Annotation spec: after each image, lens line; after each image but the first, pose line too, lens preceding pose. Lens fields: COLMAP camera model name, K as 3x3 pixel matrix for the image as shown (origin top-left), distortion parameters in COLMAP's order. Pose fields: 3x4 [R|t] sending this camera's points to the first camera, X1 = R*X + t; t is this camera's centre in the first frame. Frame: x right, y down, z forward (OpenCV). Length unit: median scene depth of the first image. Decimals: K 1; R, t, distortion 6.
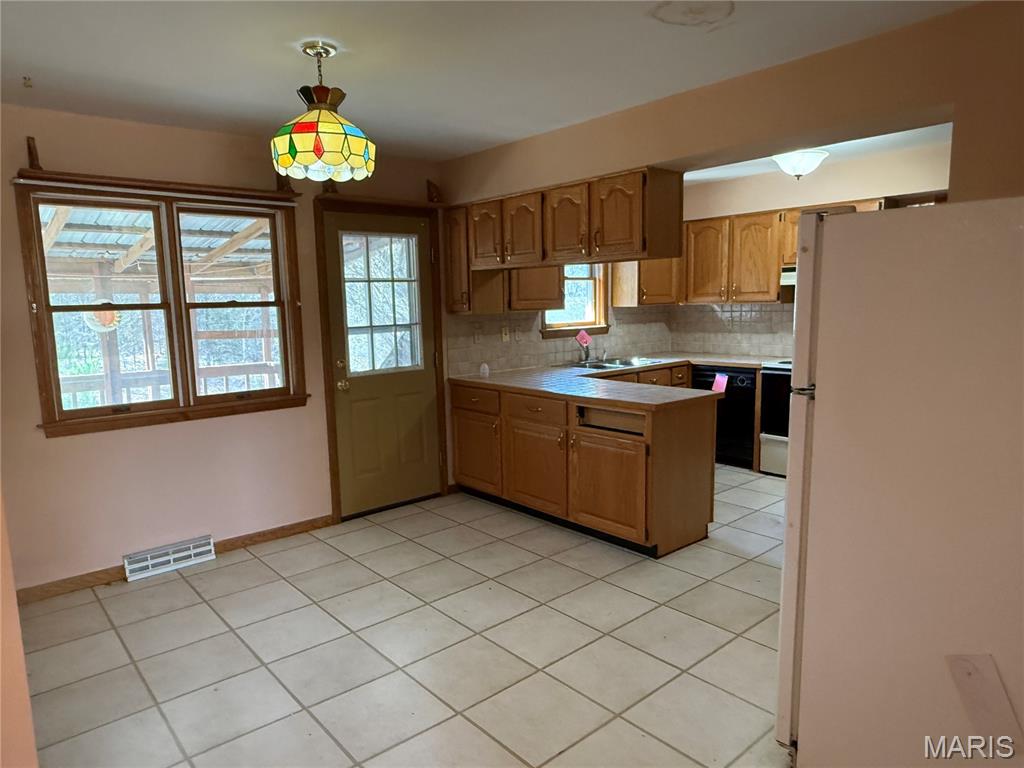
lens RADIAL K [[665.2, 0, 515.3], [0, 665.2, 389.7], [0, 0, 1]] dist [0.003371, -0.004930]
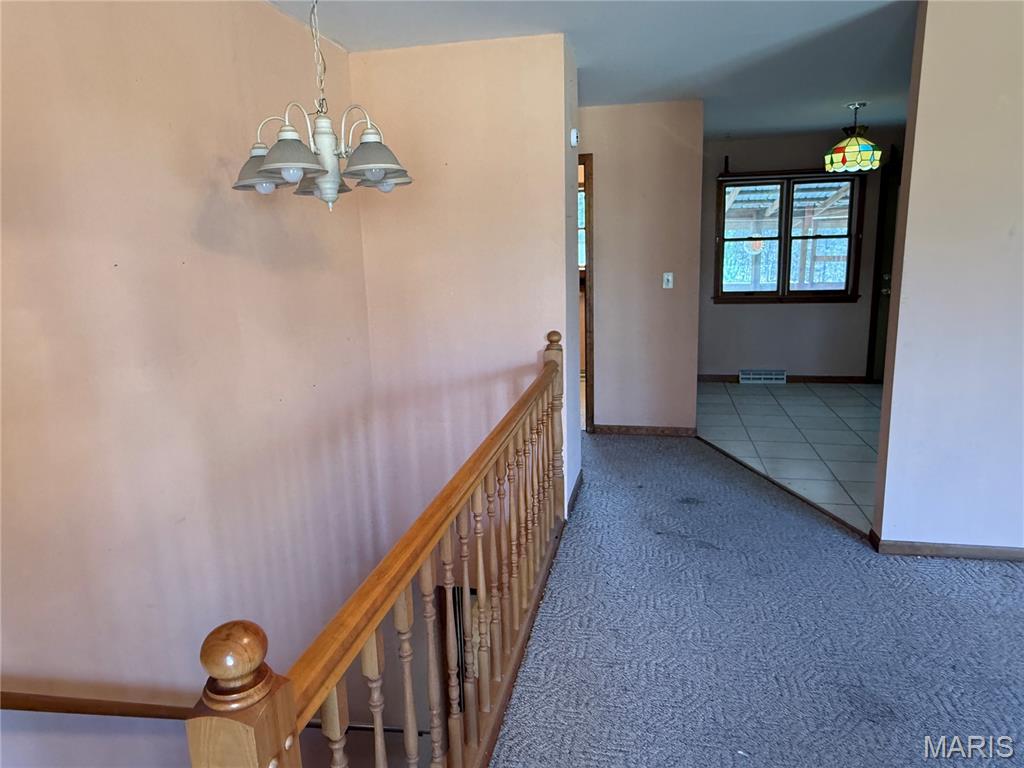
lens RADIAL K [[665.2, 0, 512.0], [0, 665.2, 385.7], [0, 0, 1]] dist [0.003371, -0.004930]
pose [[0.604053, 0.166934, -0.779264, 3.445476], [-0.091971, 0.985884, 0.139905, 0.560258], [0.791619, -0.012840, 0.610880, -4.614892]]
